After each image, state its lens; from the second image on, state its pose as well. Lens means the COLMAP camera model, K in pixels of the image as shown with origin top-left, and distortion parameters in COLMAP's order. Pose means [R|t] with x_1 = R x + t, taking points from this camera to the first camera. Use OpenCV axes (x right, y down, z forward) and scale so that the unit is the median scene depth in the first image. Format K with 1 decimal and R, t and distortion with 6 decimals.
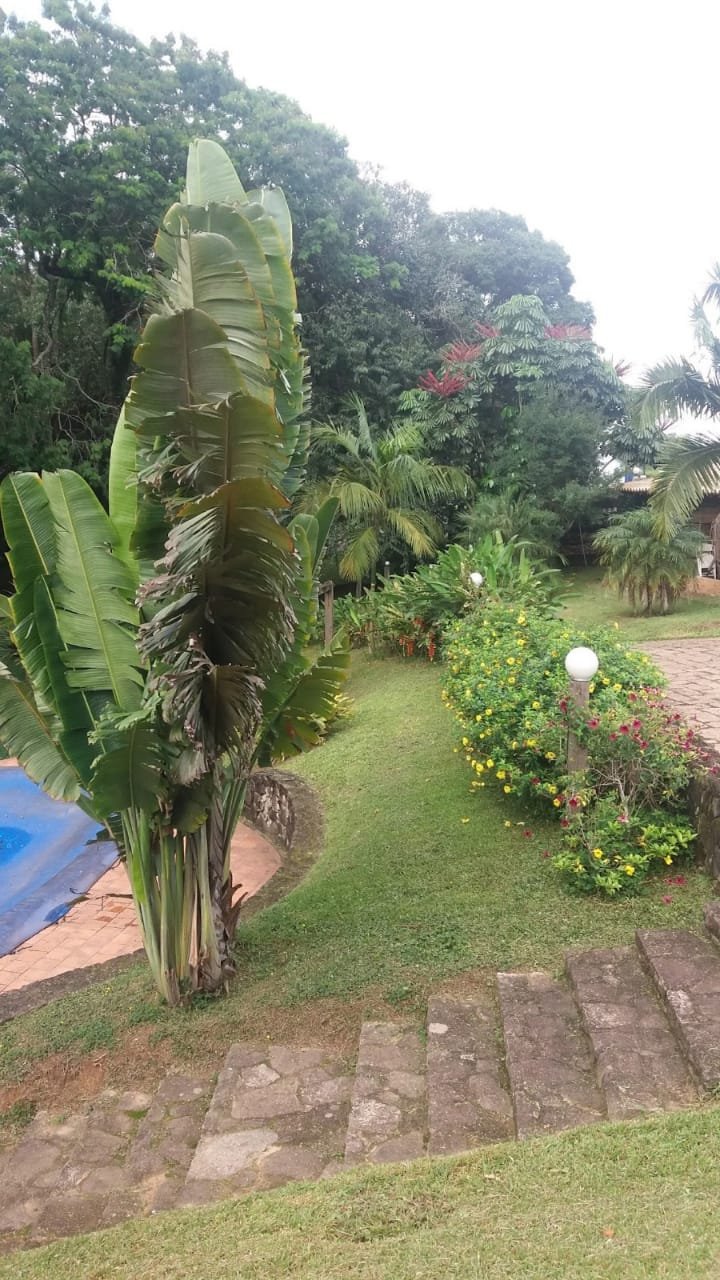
lens RADIAL K [[1096.6, 0, 340.6], [0, 1096.6, 642.1], [0, 0, 1]] dist [0.079897, -0.194093]
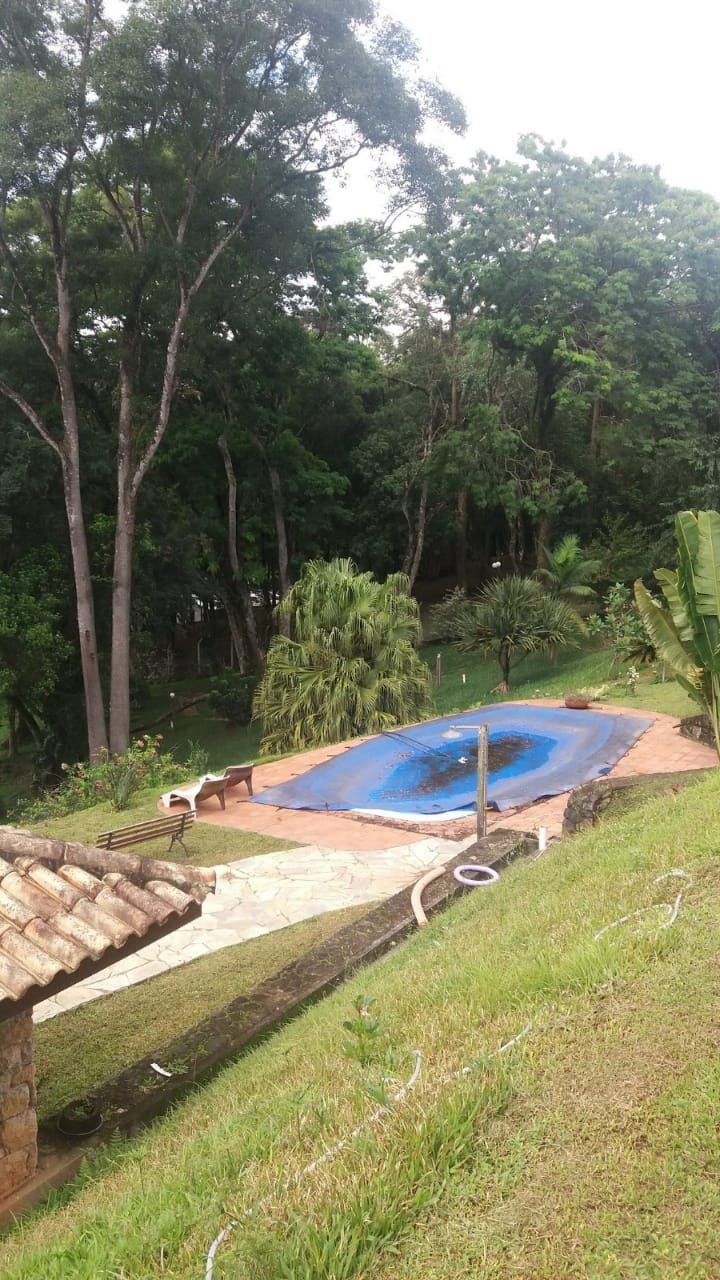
lens RADIAL K [[1096.6, 0, 340.6], [0, 1096.6, 642.1], [0, 0, 1]] dist [0.079897, -0.194093]
pose [[0.954985, 0.031975, -0.294927, -0.102414], [-0.039256, 0.999052, -0.018799, 0.060994], [0.294046, 0.029530, 0.955335, -0.454172]]
